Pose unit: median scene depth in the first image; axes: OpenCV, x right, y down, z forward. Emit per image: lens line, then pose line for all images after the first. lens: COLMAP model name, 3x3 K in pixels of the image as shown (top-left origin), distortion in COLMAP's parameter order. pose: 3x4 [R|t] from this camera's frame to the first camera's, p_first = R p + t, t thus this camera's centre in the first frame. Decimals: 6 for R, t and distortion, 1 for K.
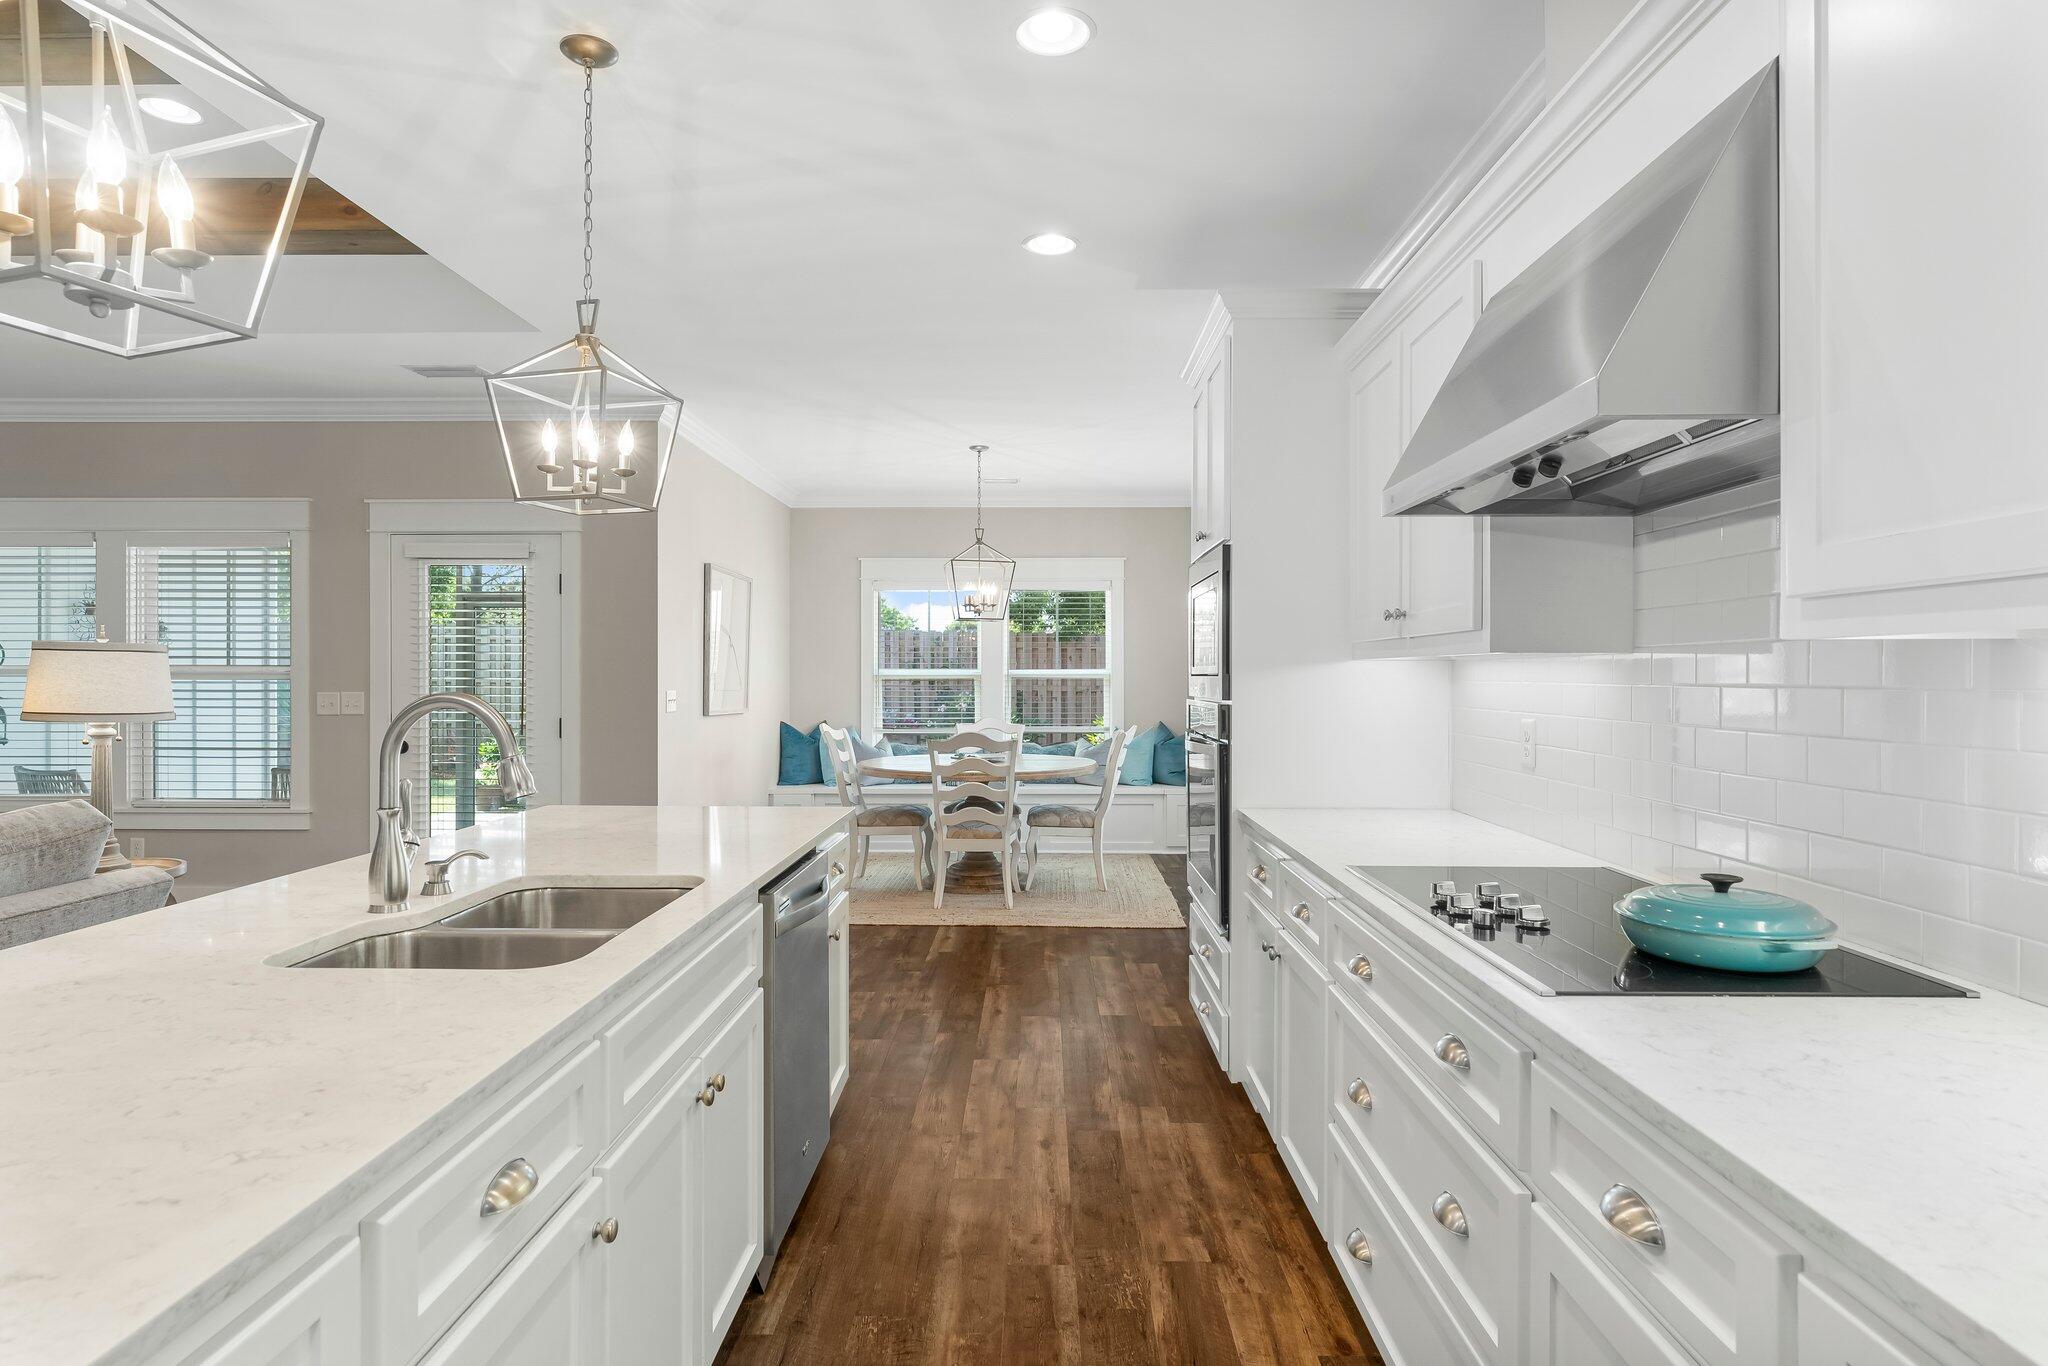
lens RADIAL K [[1117.1, 0, 1024.0], [0, 1117.1, 683.0], [0, 0, 1]] dist [0.000566, -0.000445]
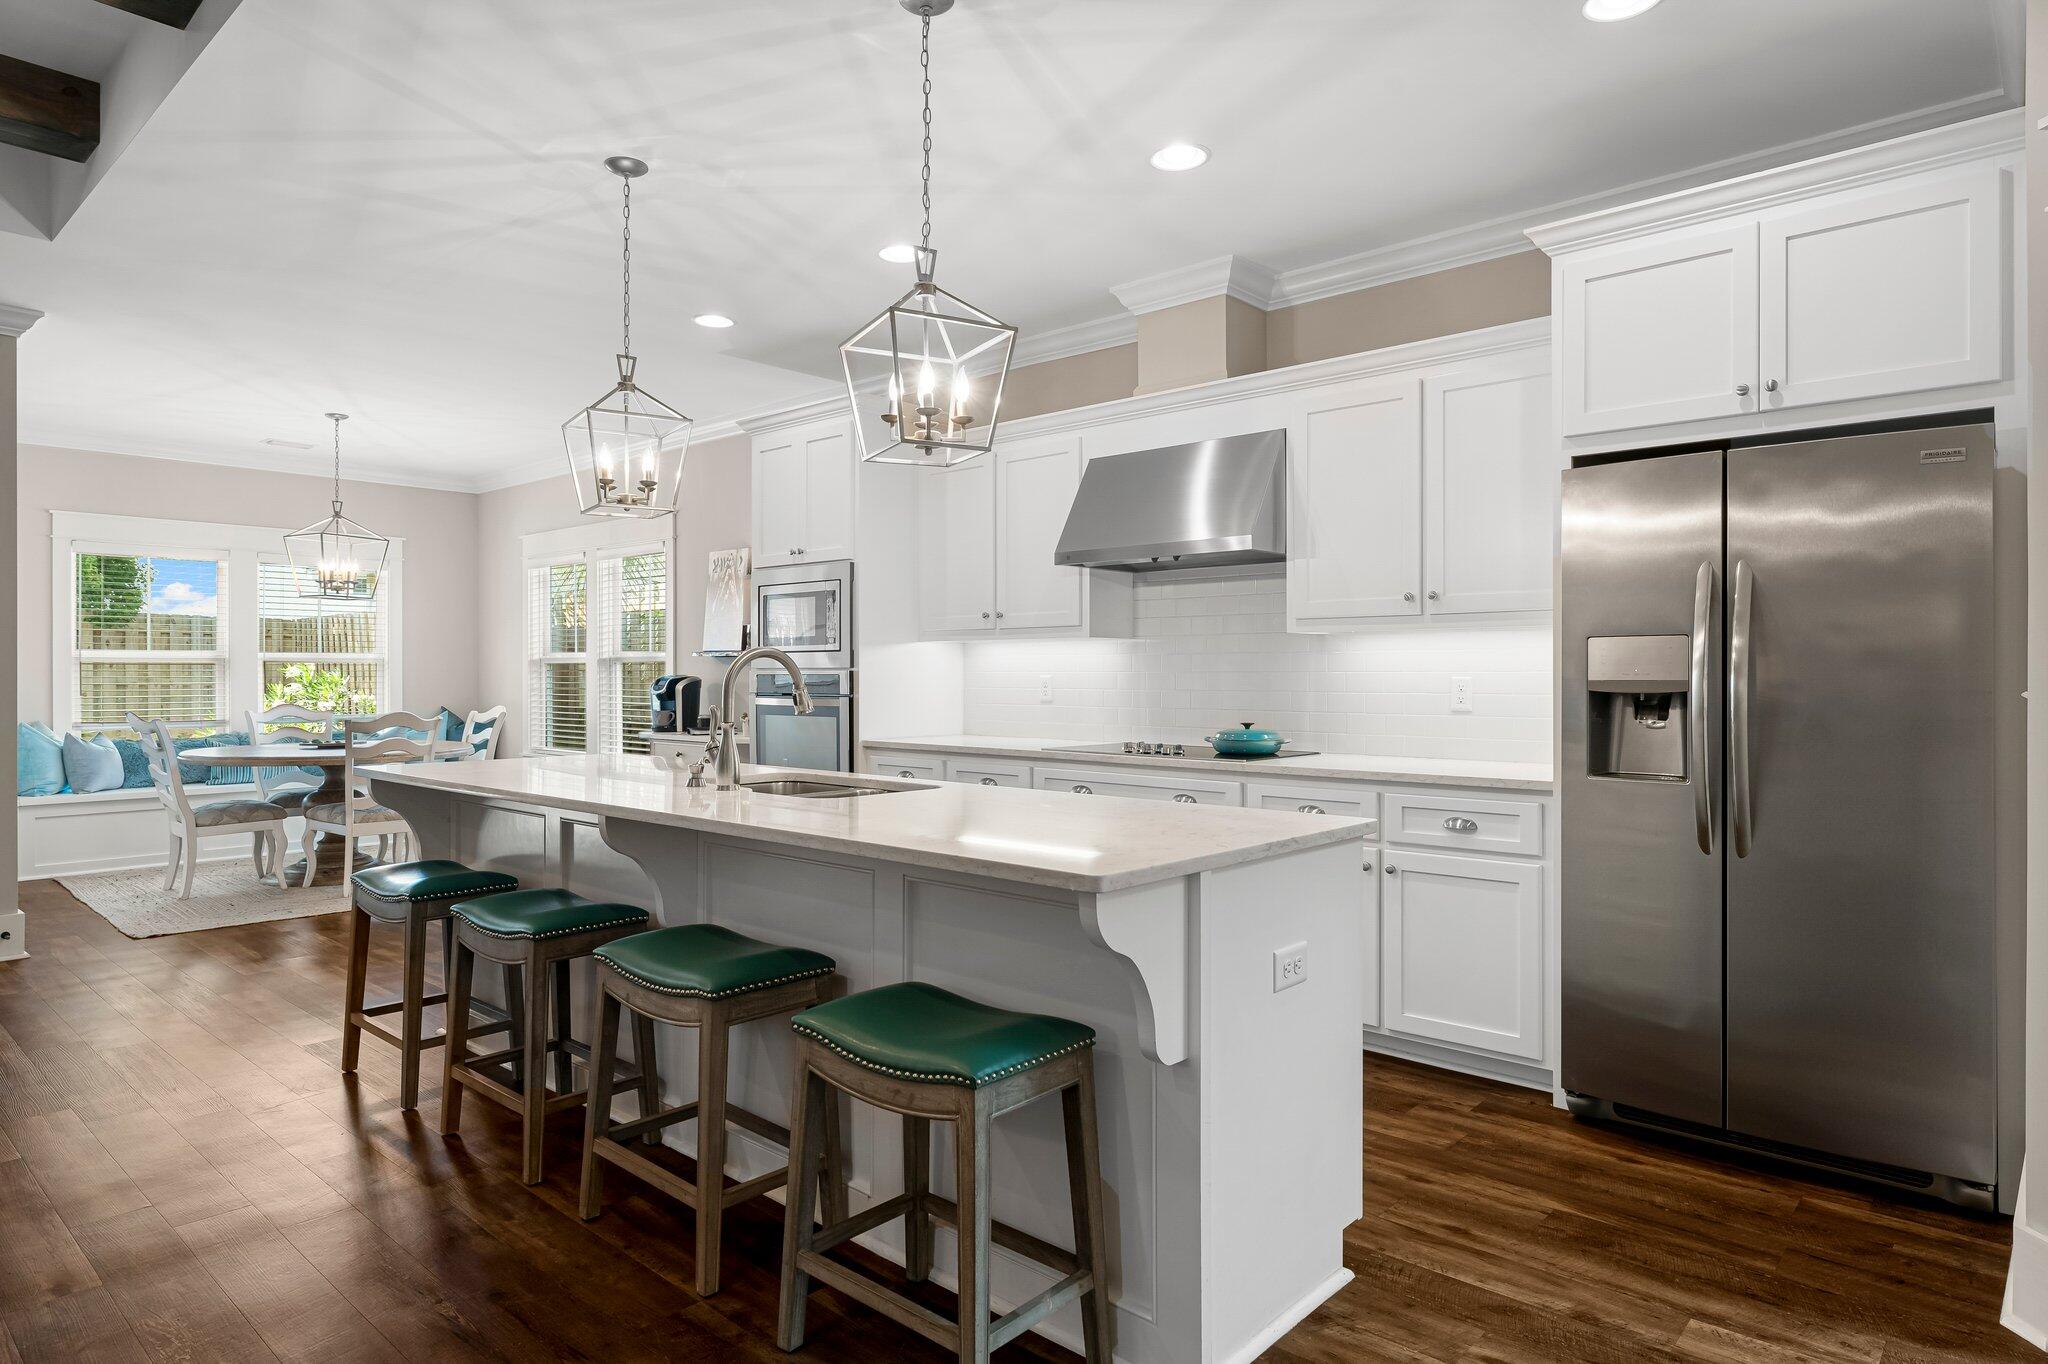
lens RADIAL K [[1179.3, 0, 1024.0], [0, 1179.3, 682.0], [0, 0, 1]] dist [-0.001304, 0.000481]
pose [[0.661734, -0.006094, 0.749714, -0.890610], [0.004898, 0.999981, 0.003805, 0.031734], [-0.749722, 0.001154, 0.661751, -0.217756]]
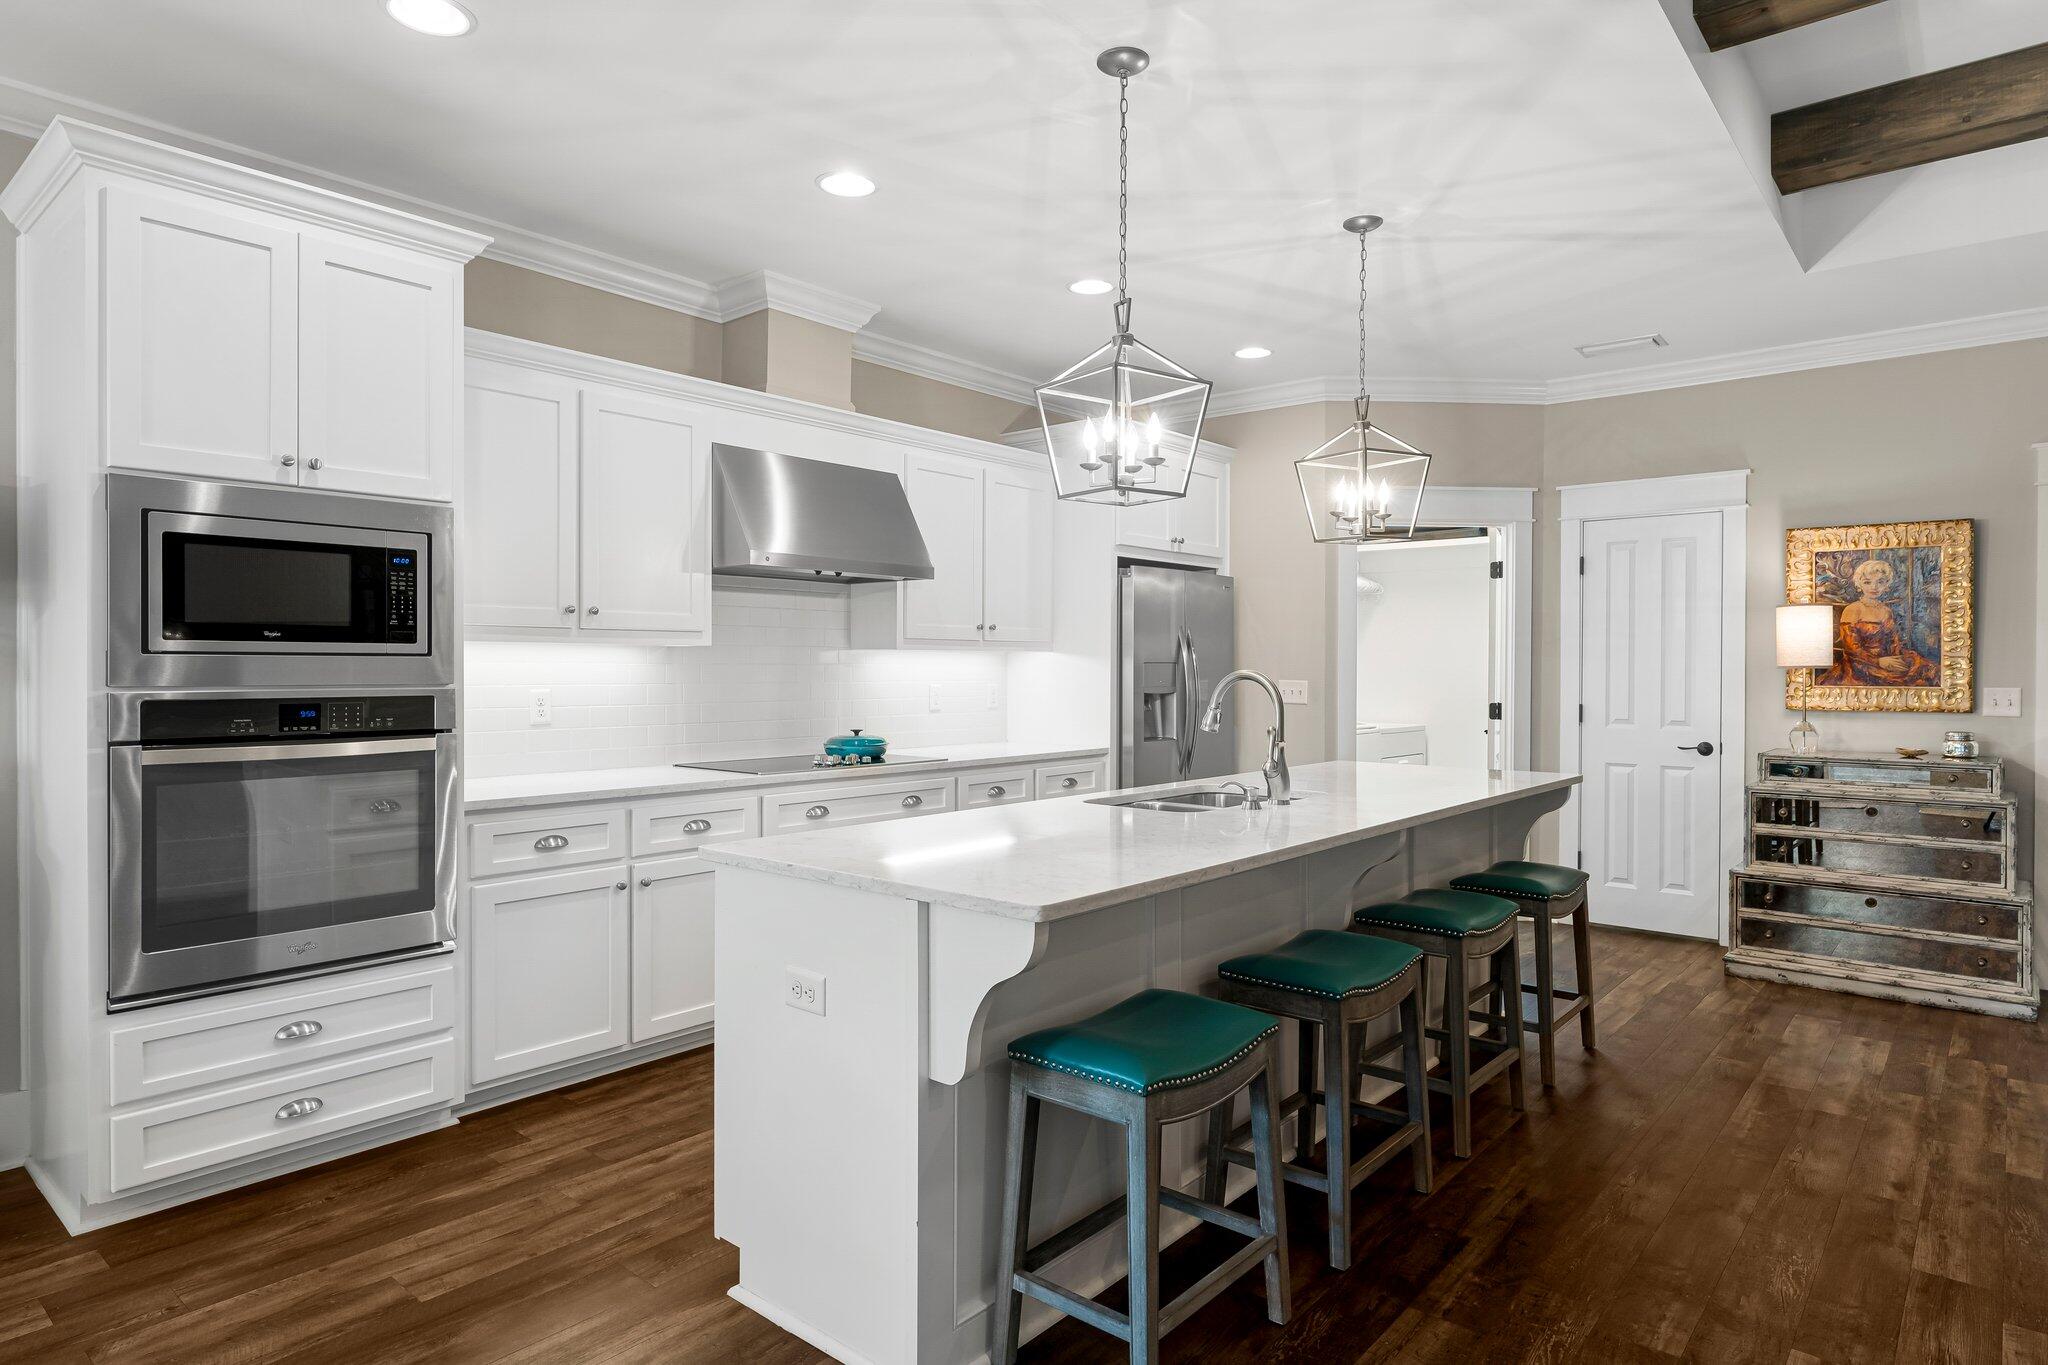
lens RADIAL K [[1172.1, 0, 1024.0], [0, 1172.1, 682.5], [0, 0, 1]] dist [0.001438, 0.000187]
pose [[-0.770911, -0.012066, 0.636829, -0.810848], [-0.000378, 0.999829, 0.018486, -0.002486], [-0.636943, 0.014011, -0.770784, 1.513690]]
